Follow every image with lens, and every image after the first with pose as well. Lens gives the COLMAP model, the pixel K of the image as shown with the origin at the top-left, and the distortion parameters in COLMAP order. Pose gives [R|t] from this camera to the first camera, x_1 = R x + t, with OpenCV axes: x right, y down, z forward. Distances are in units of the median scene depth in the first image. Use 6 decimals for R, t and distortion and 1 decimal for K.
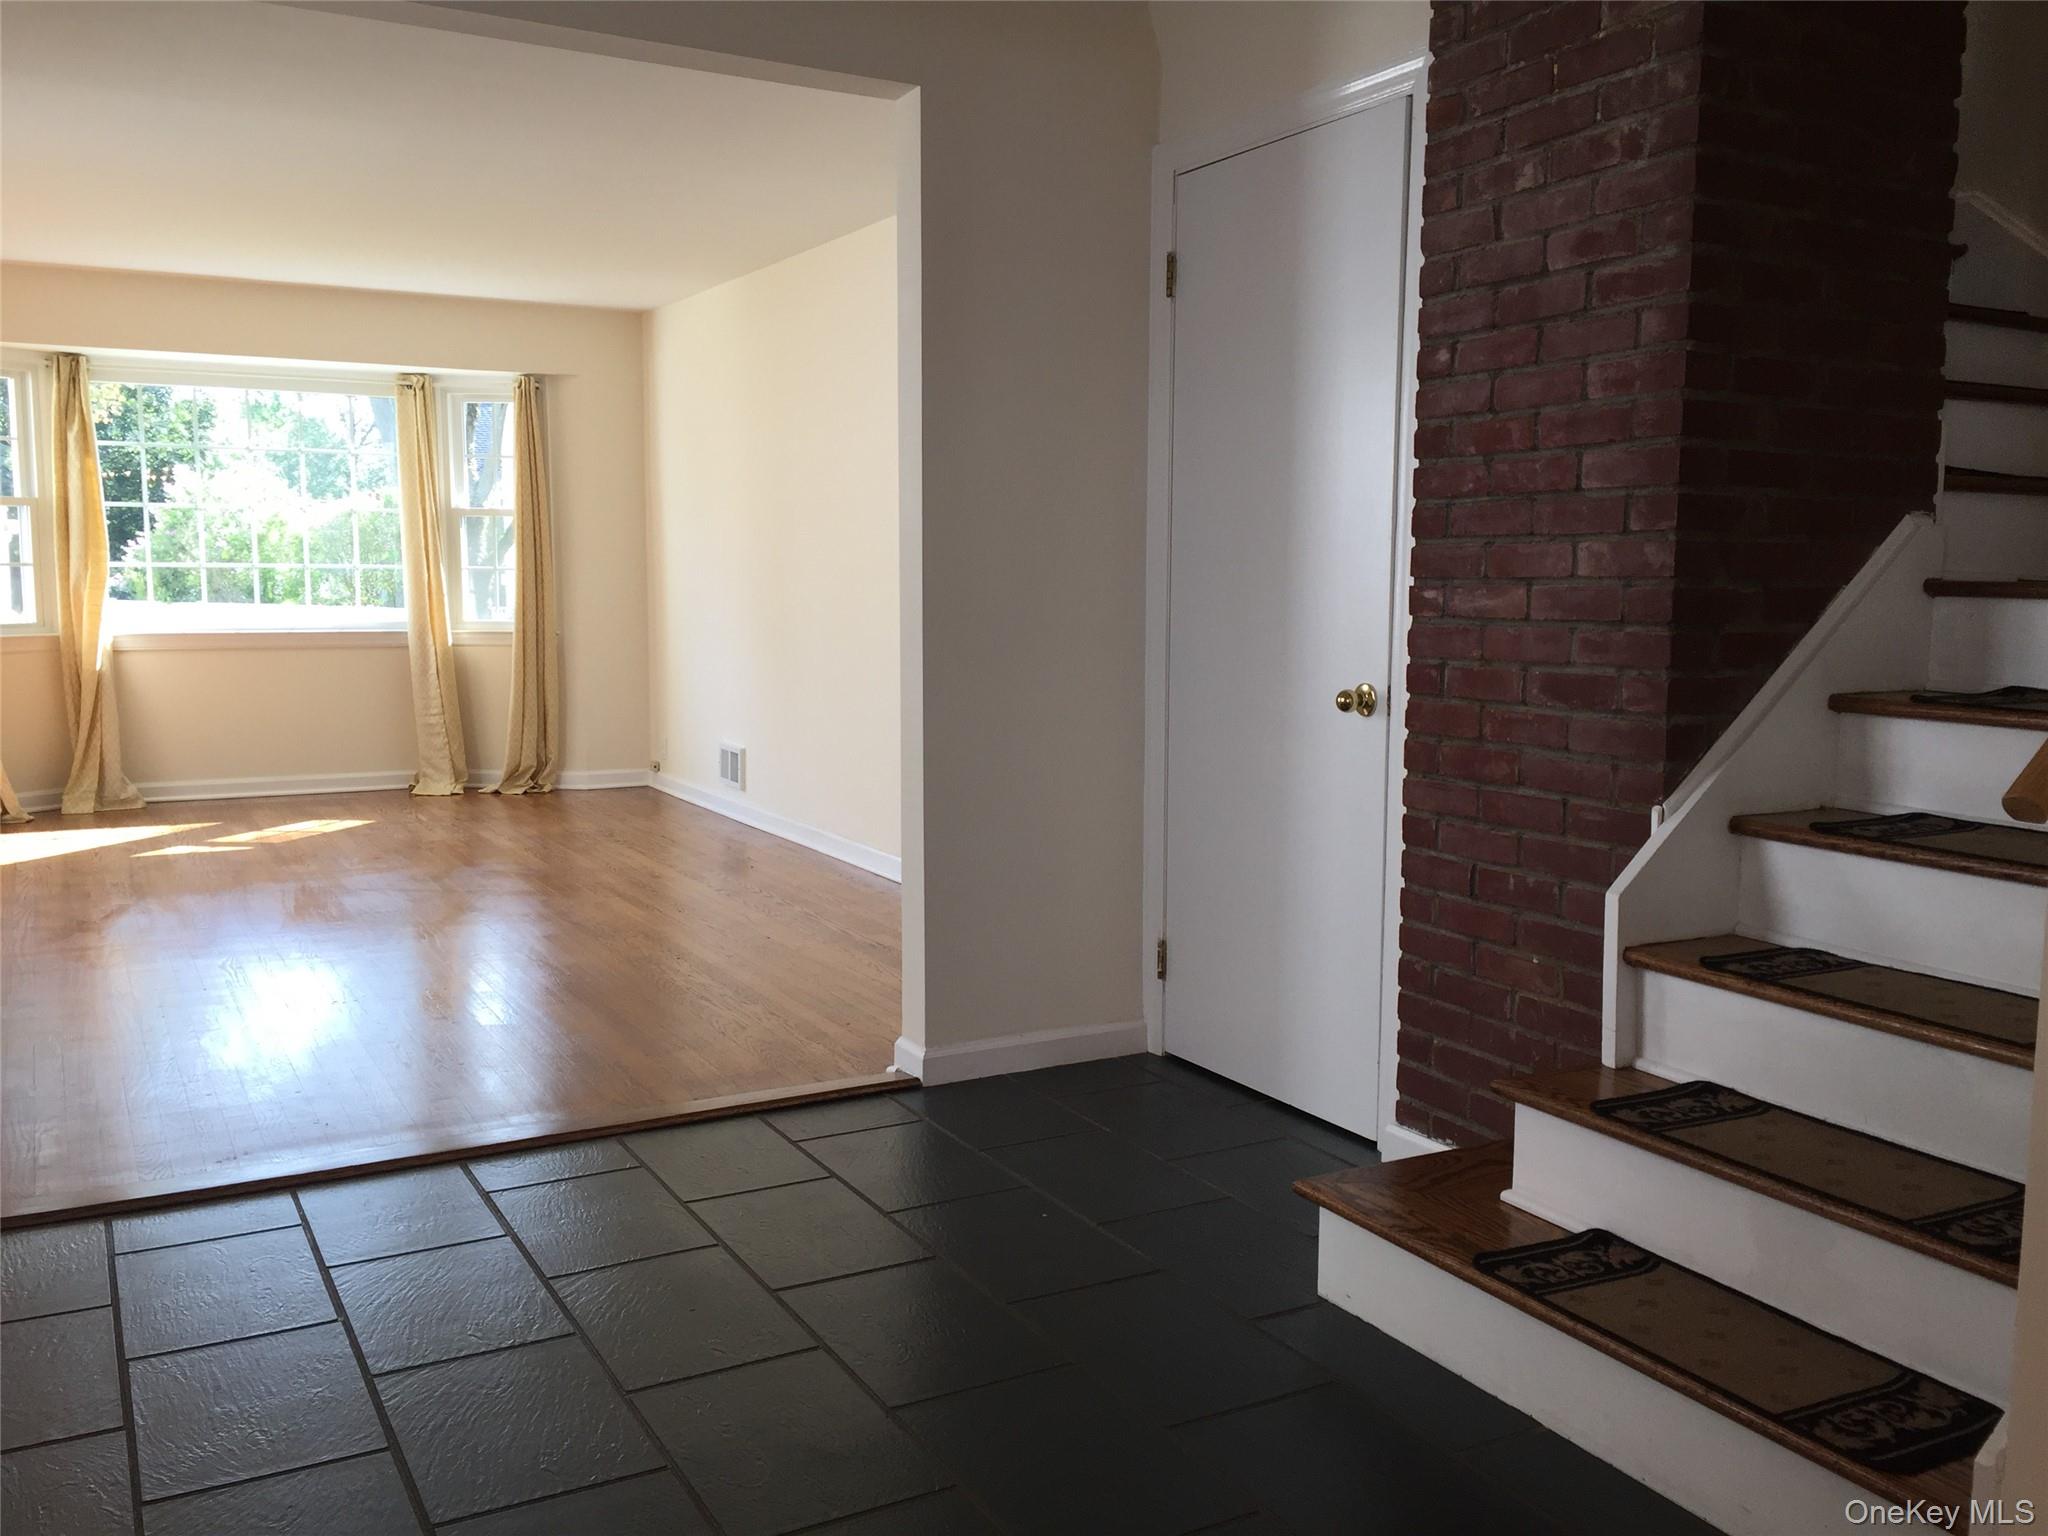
lens RADIAL K [[1735.0, 0, 1024.0], [0, 1735.0, 768.0], [0, 0, 1]] dist [0.060575, -0.060483]
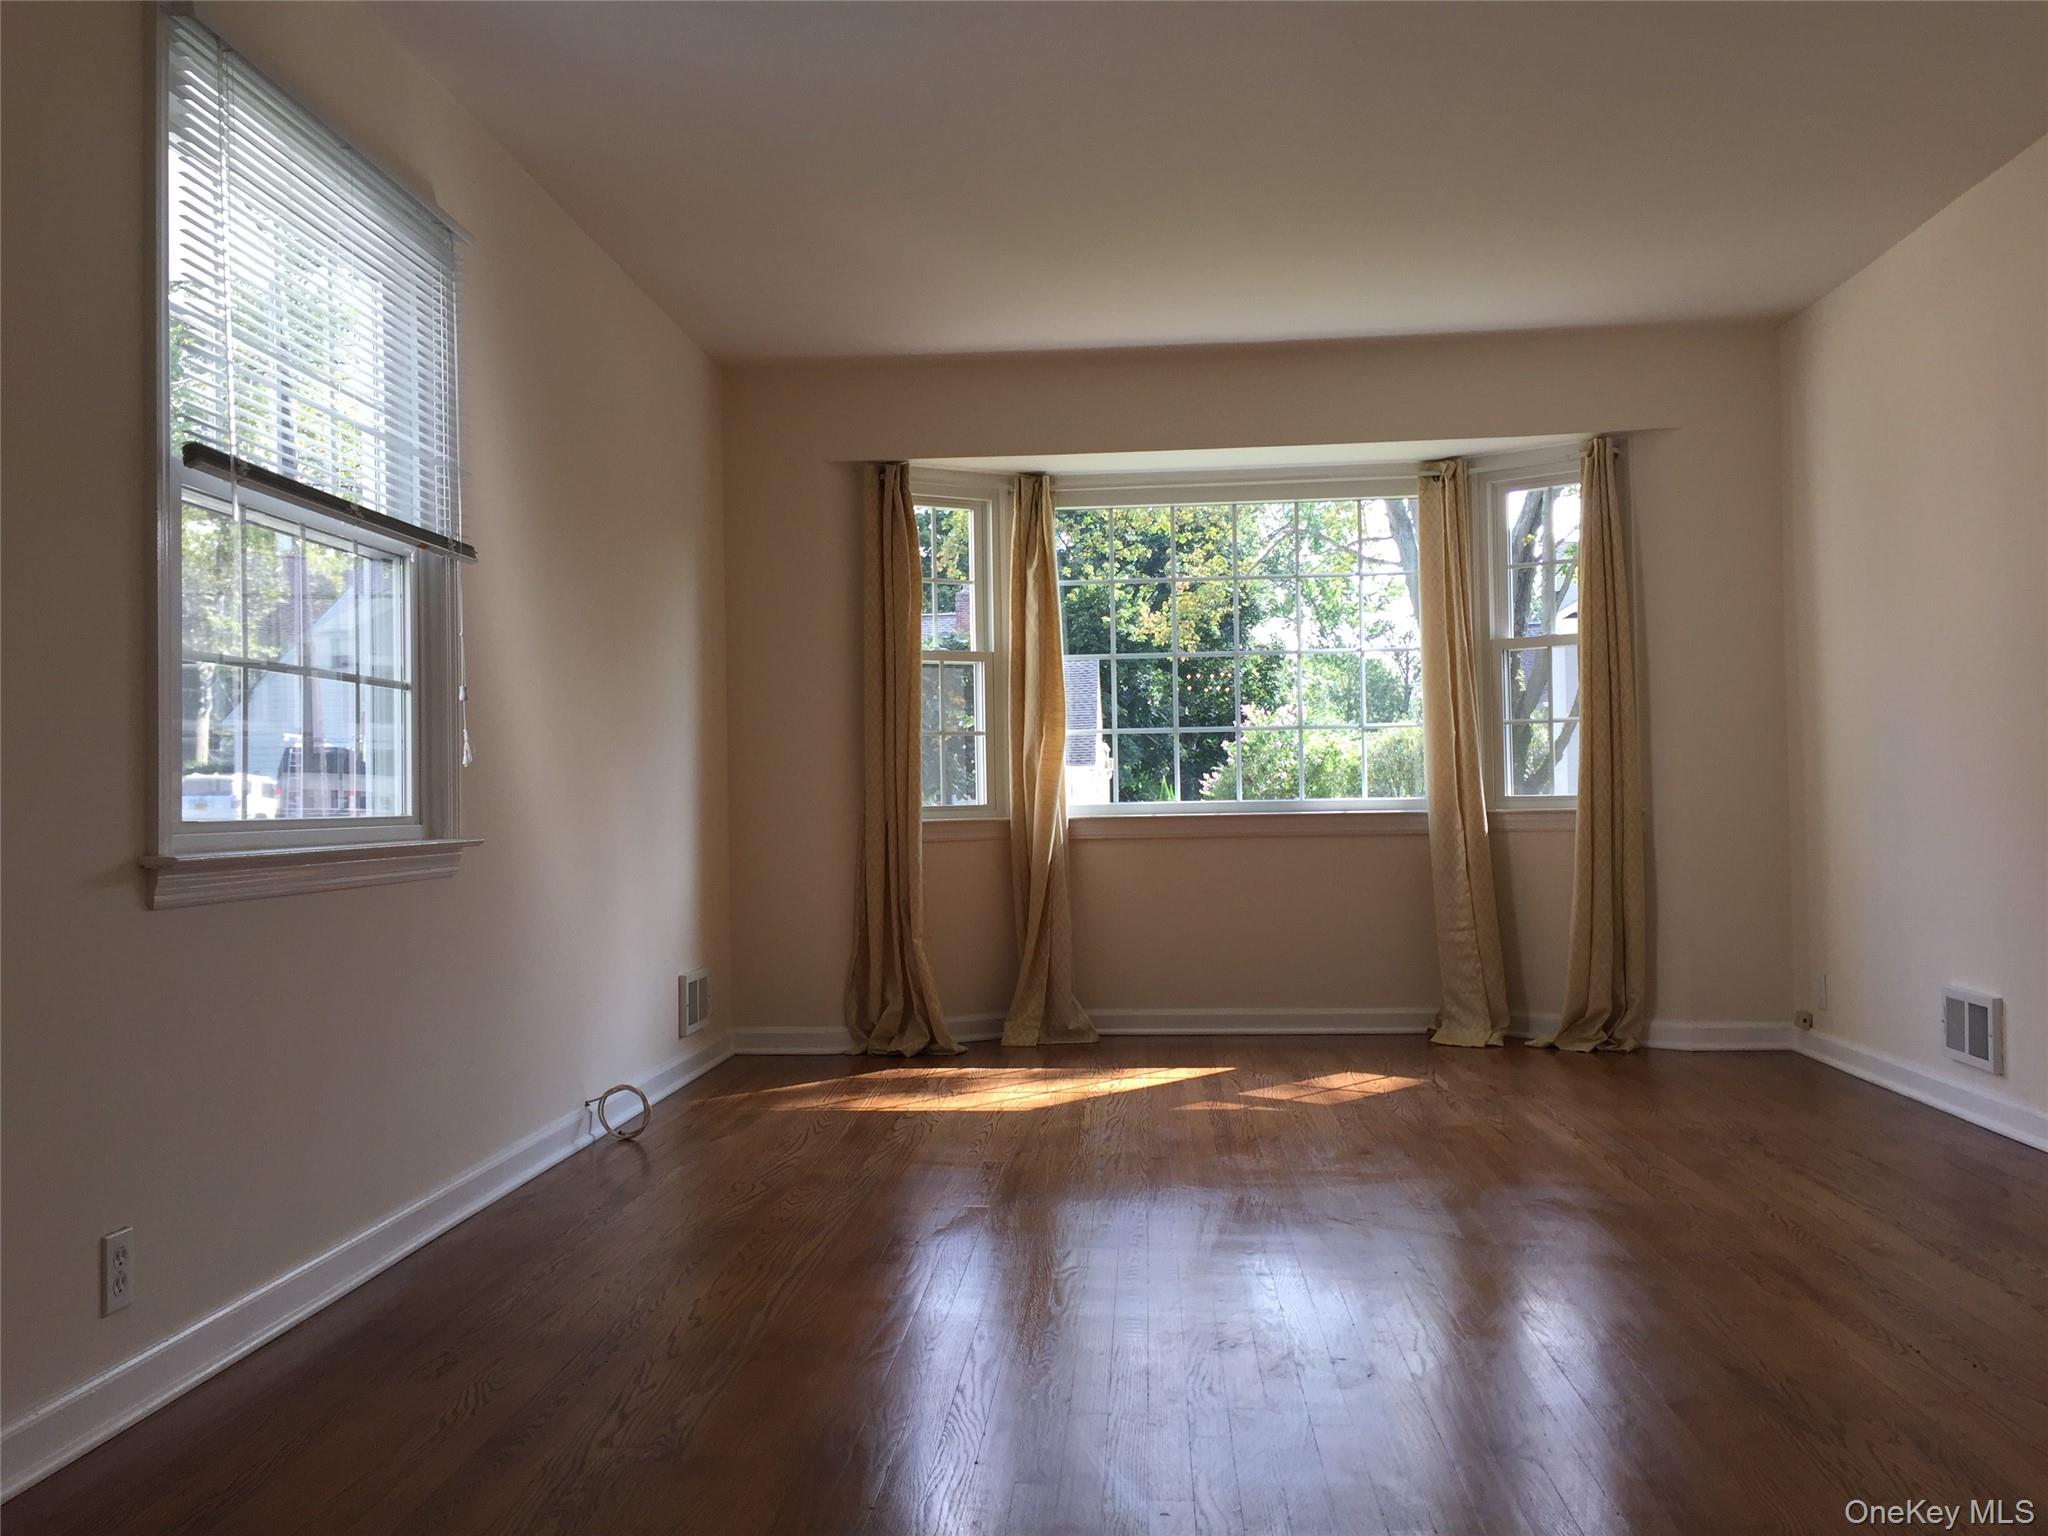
lens RADIAL K [[1735.0, 0, 1024.0], [0, 1735.0, 768.0], [0, 0, 1]] dist [0.060575, -0.060483]
pose [[0.836048, -0.031580, -0.547747, -0.108546], [-0.040982, 0.991959, -0.119745, -0.004209], [0.547124, 0.122560, 0.828030, 0.343937]]
